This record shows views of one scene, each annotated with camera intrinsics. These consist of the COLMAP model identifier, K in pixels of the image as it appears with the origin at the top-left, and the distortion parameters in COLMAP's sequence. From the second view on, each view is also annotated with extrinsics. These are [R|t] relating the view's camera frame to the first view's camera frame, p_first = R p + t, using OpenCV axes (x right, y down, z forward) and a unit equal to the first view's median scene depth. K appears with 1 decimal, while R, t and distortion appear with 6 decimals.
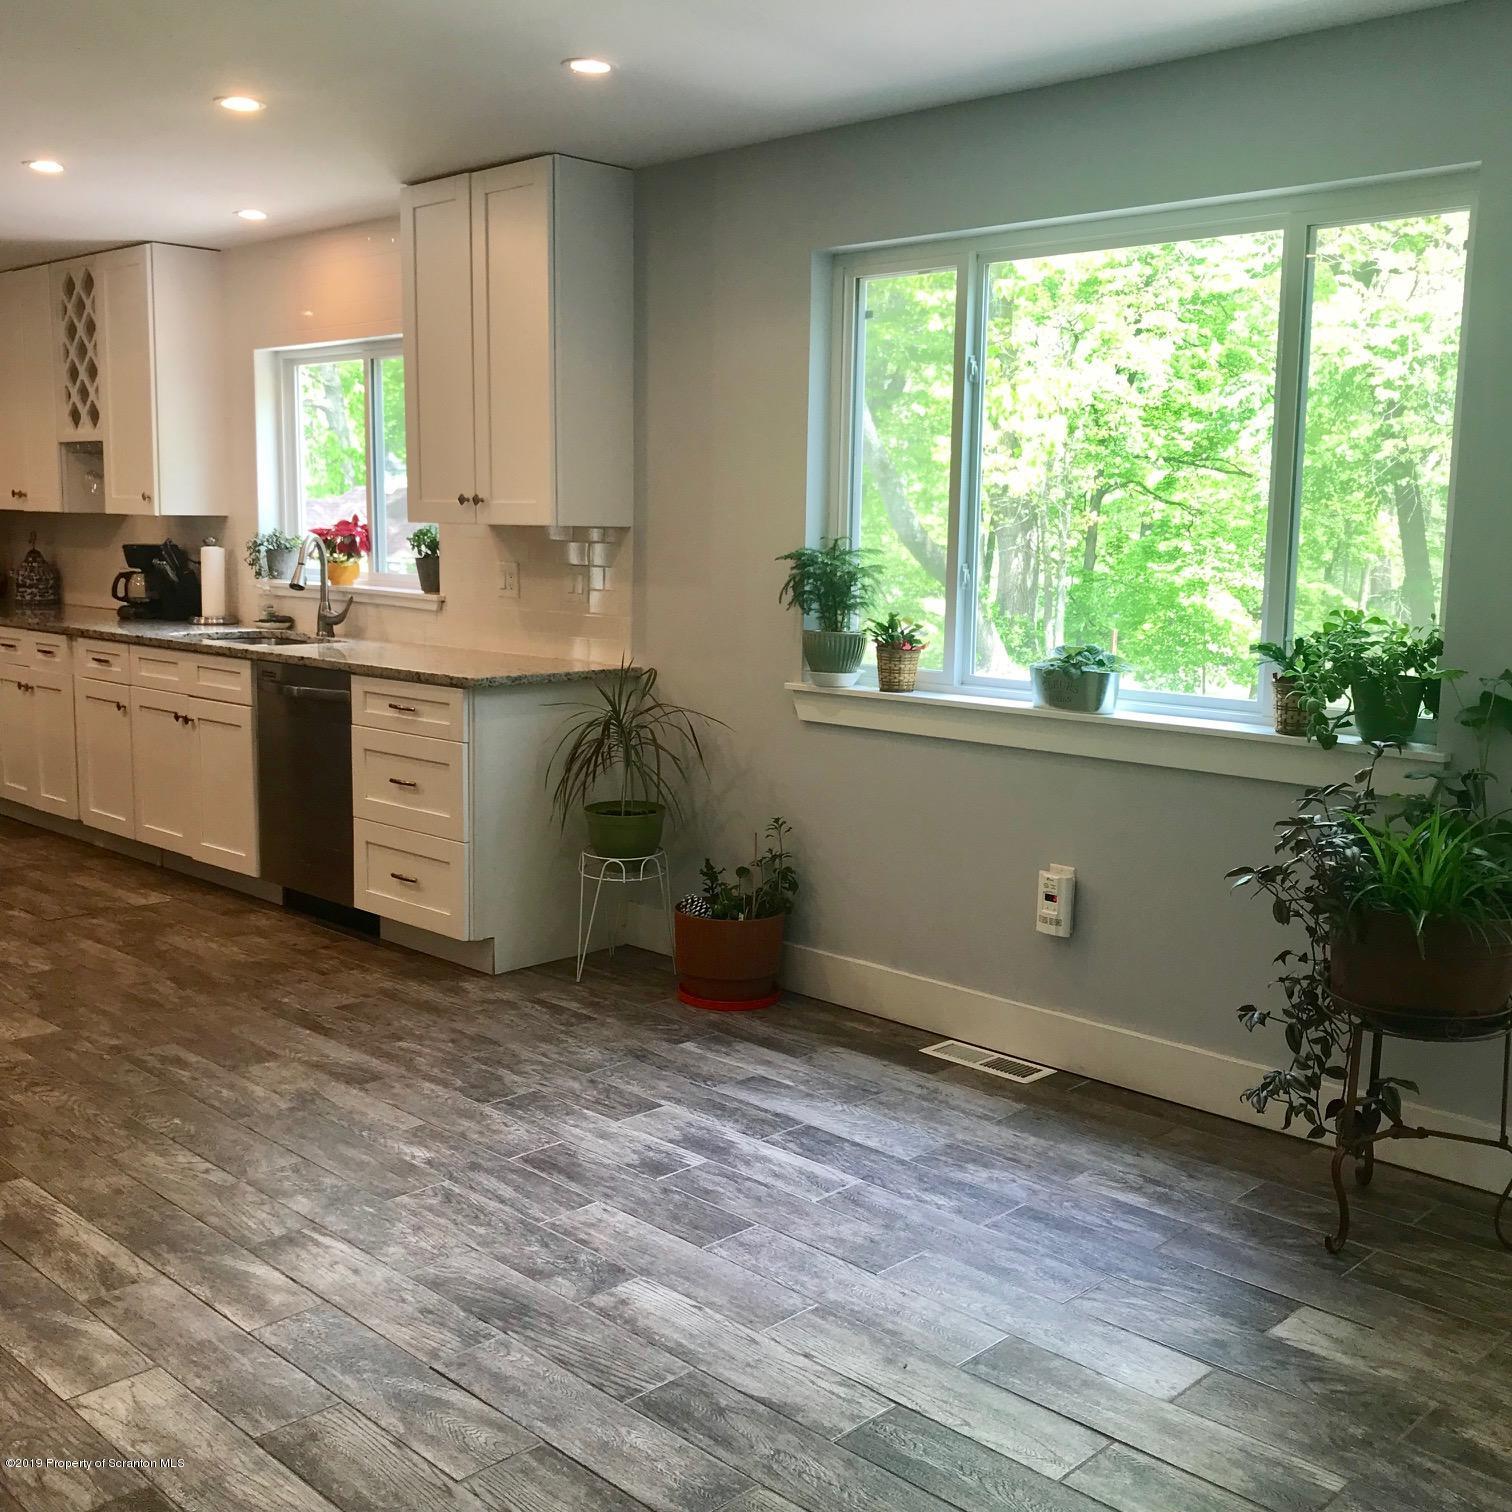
lens RADIAL K [[1629.2, 0, 756.0], [0, 1629.2, 756.0], [0, 0, 1]] dist [0.048641, -0.151841]
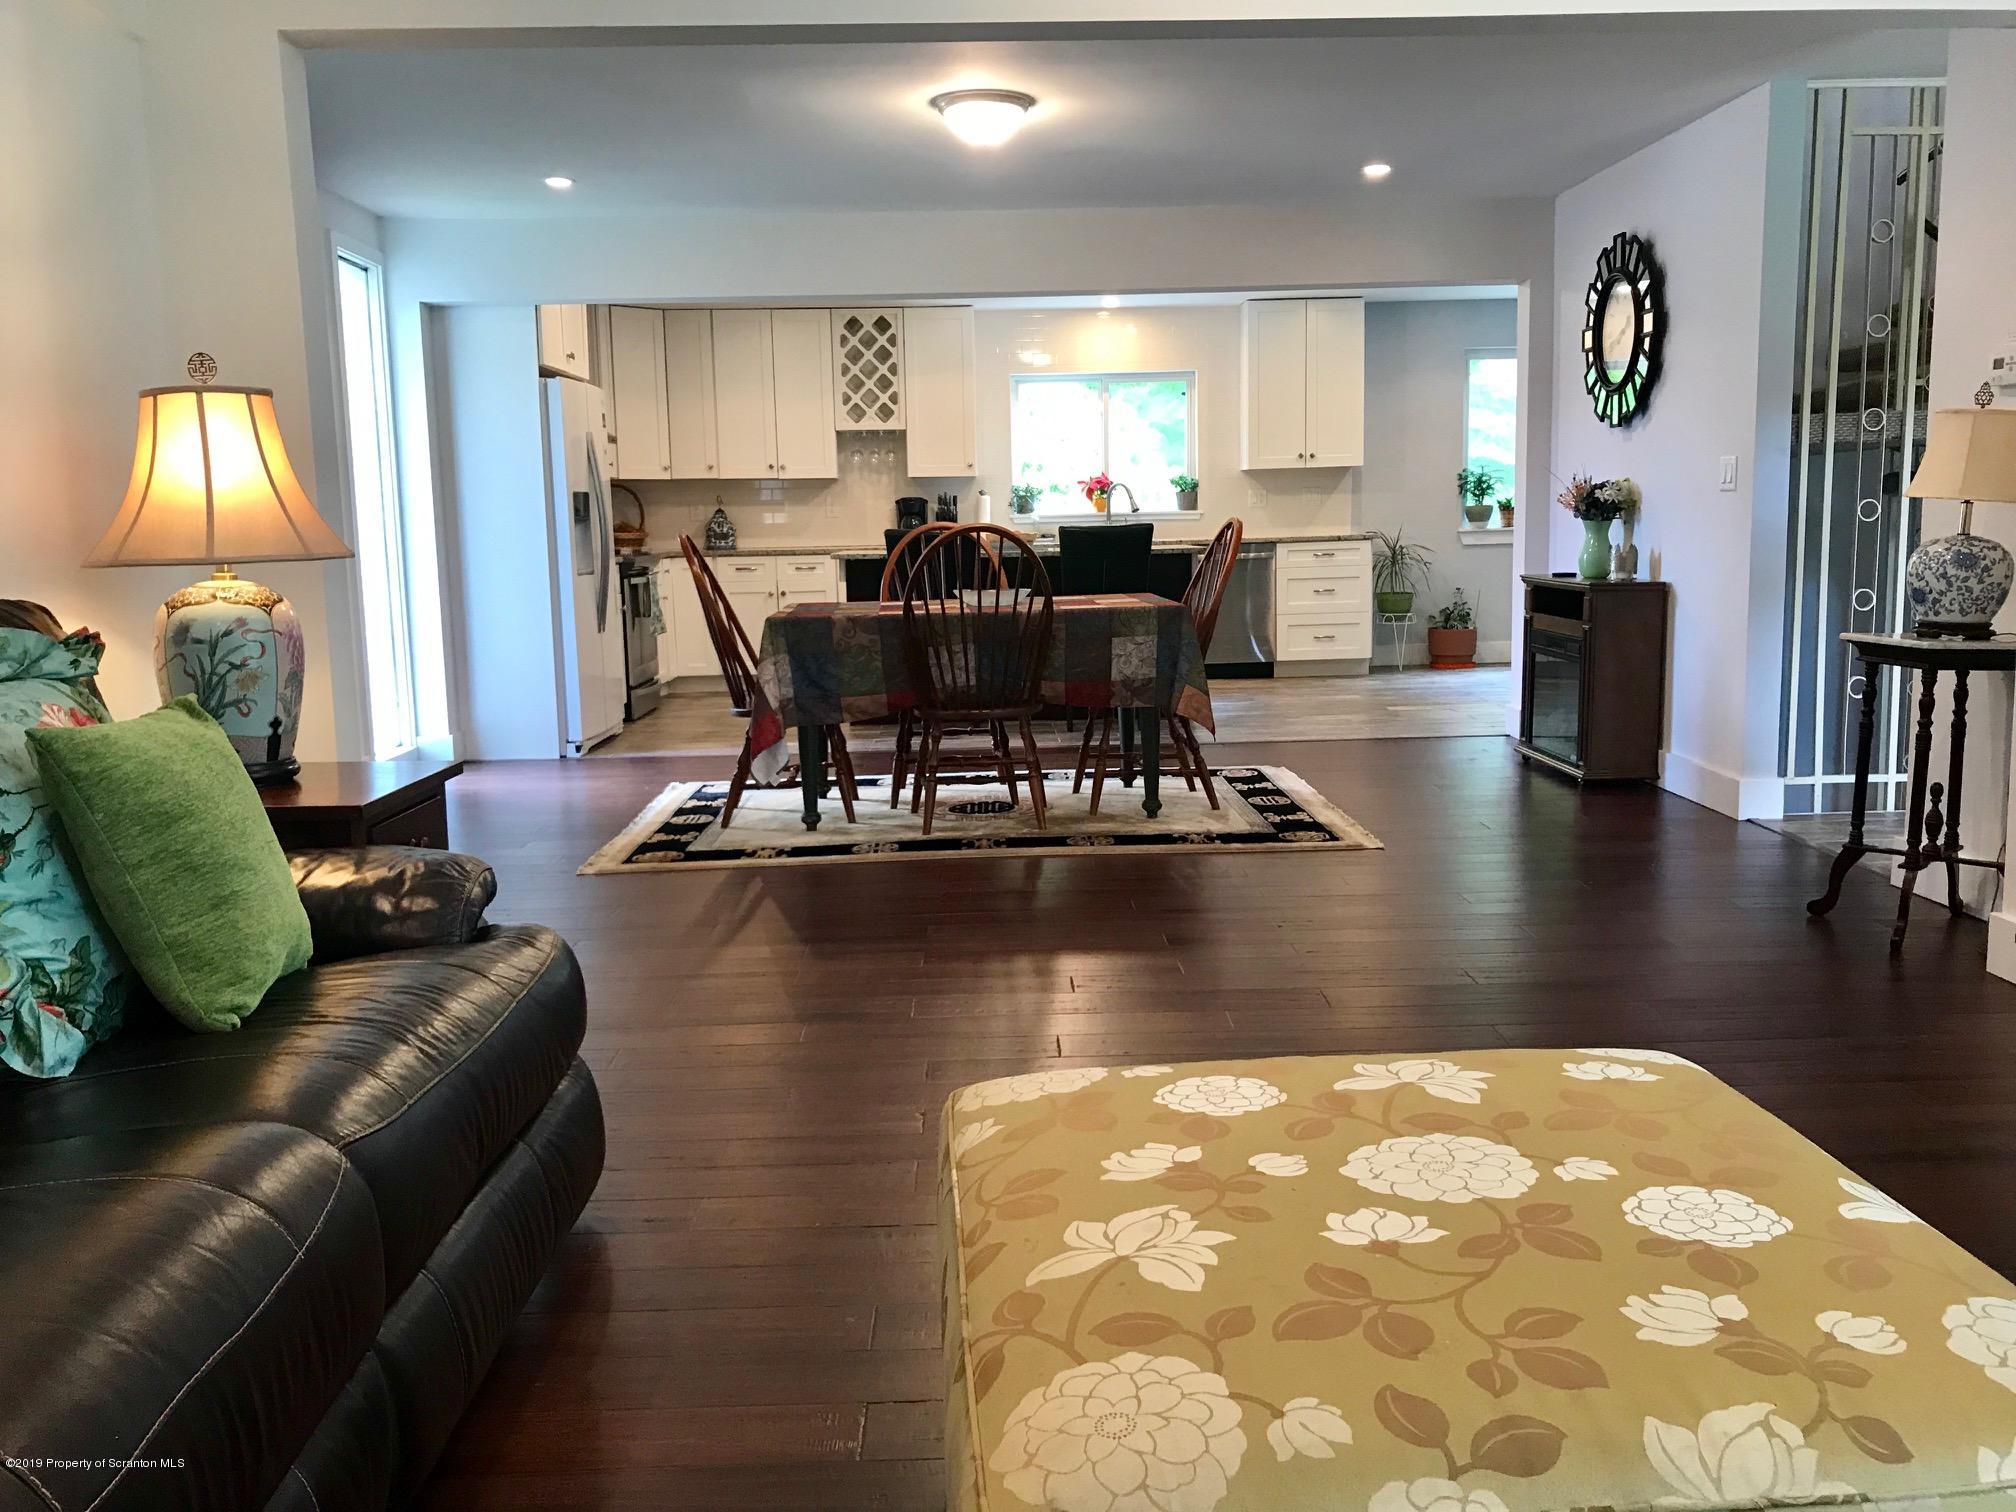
lens RADIAL K [[1668.5, 0, 1008.0], [0, 1668.5, 756.0], [0, 0, 1]] dist [0.078979, -0.260307]
pose [[0.711718, -0.135981, 0.689178, -1.721531], [0.135923, 0.989202, 0.054811, 0.046511], [-0.689189, 0.054665, 0.722516, -0.227097]]
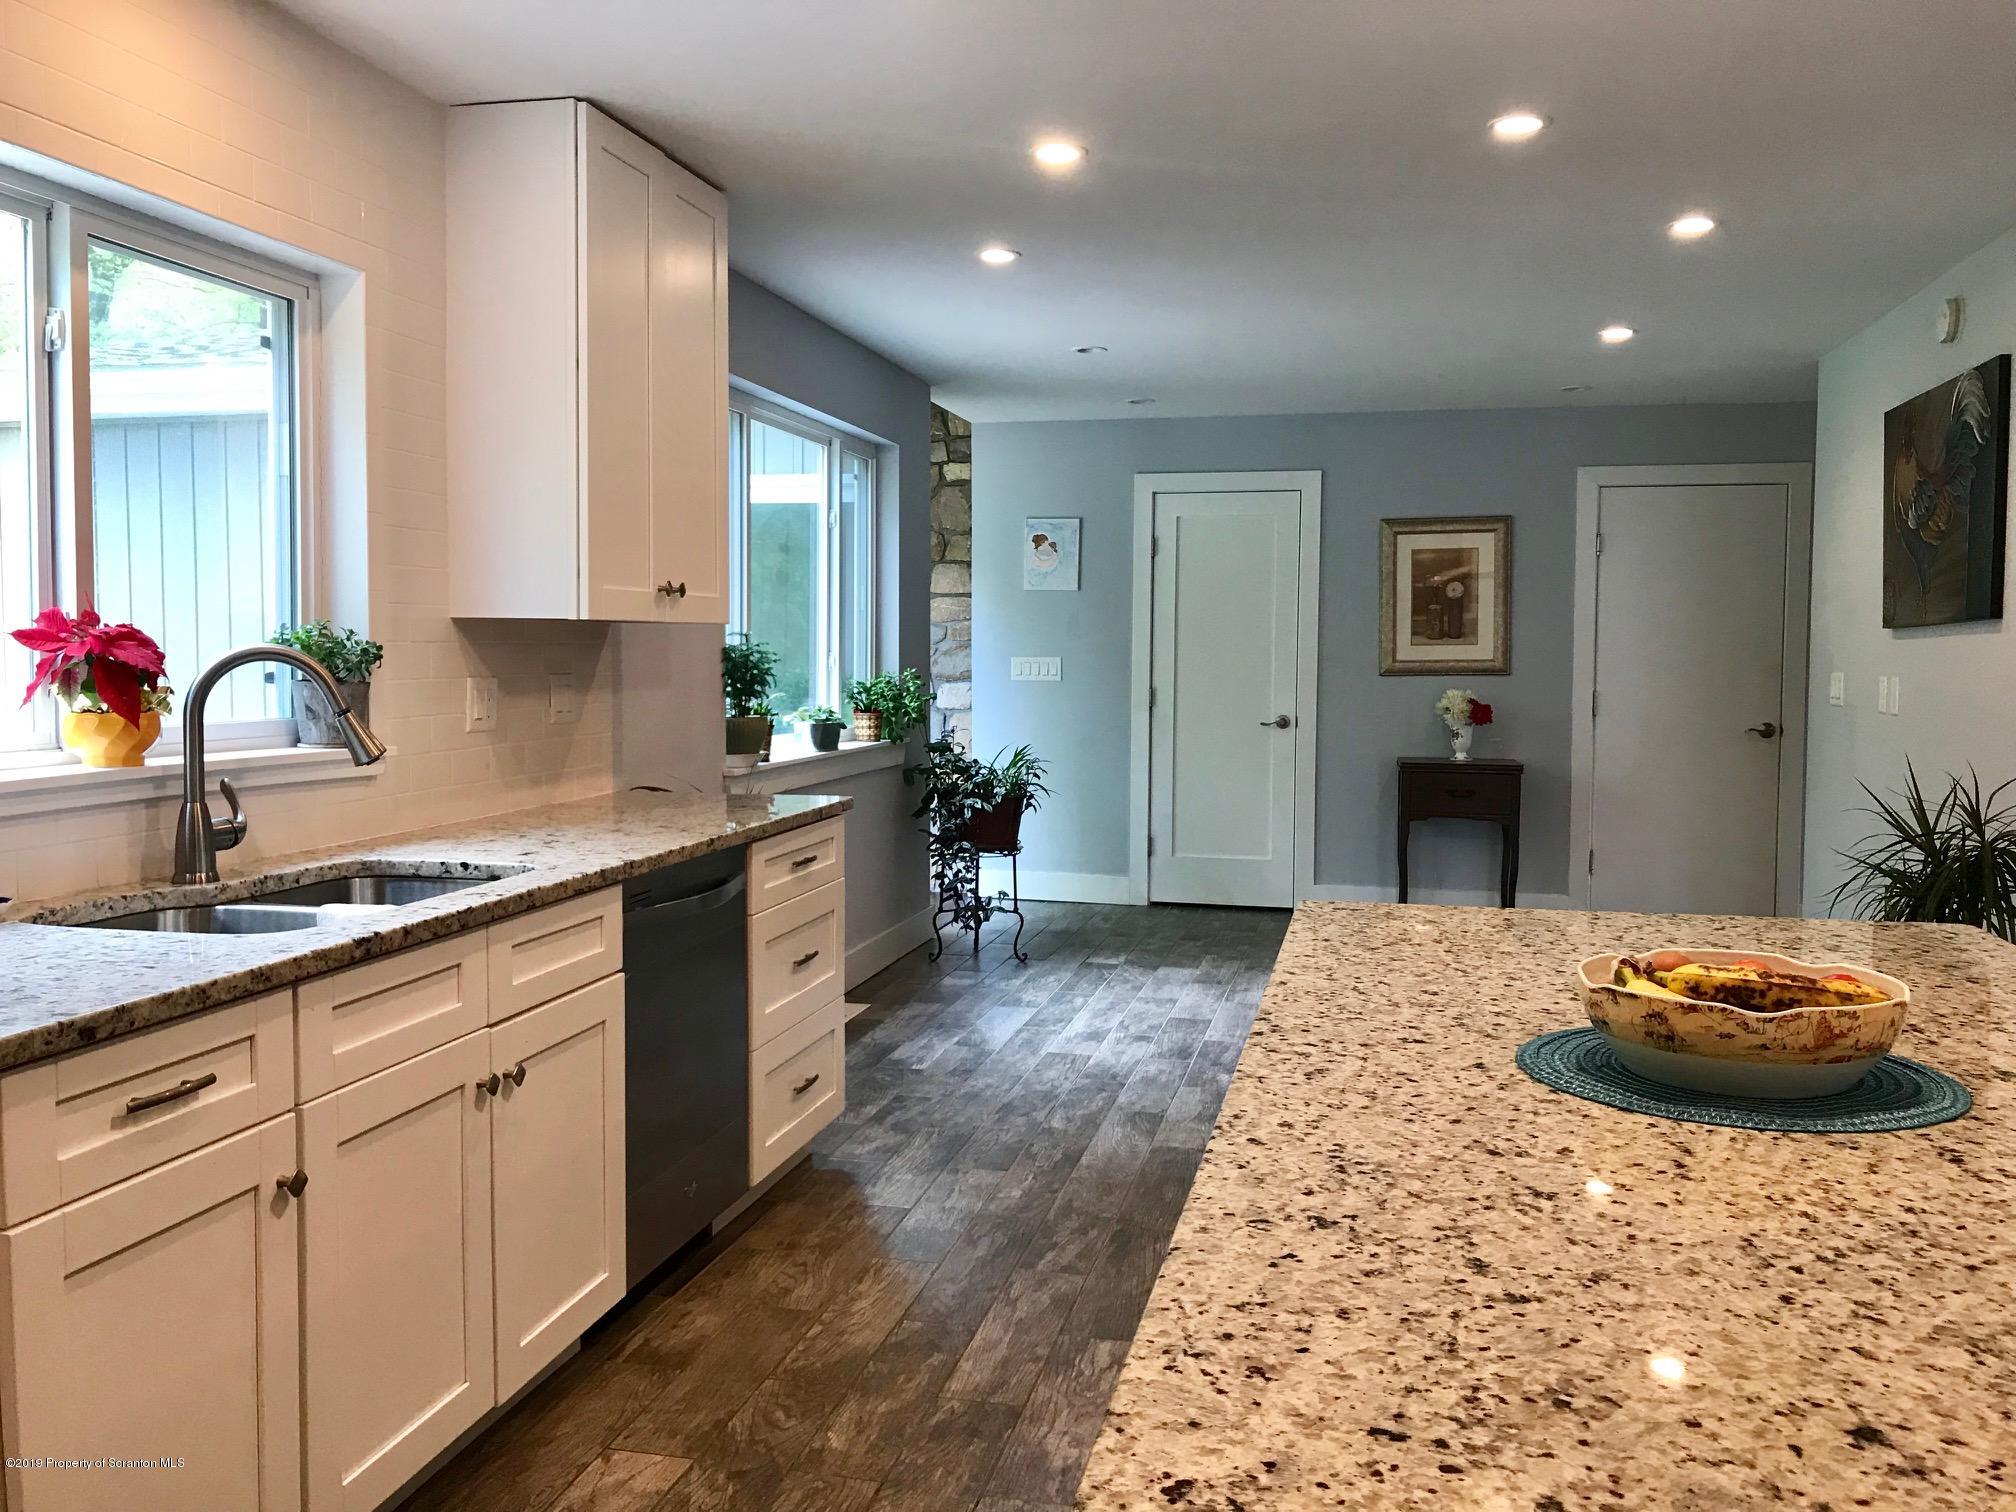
lens RADIAL K [[1661.1, 0, 1008.0], [0, 1661.1, 756.0], [0, 0, 1]] dist [0.049365, -0.080558]
pose [[-0.509633, -0.078843, 0.856772, -0.790669], [0.106990, 0.982256, 0.154031, -0.160075], [-0.853714, 0.170166, -0.492154, 1.096740]]
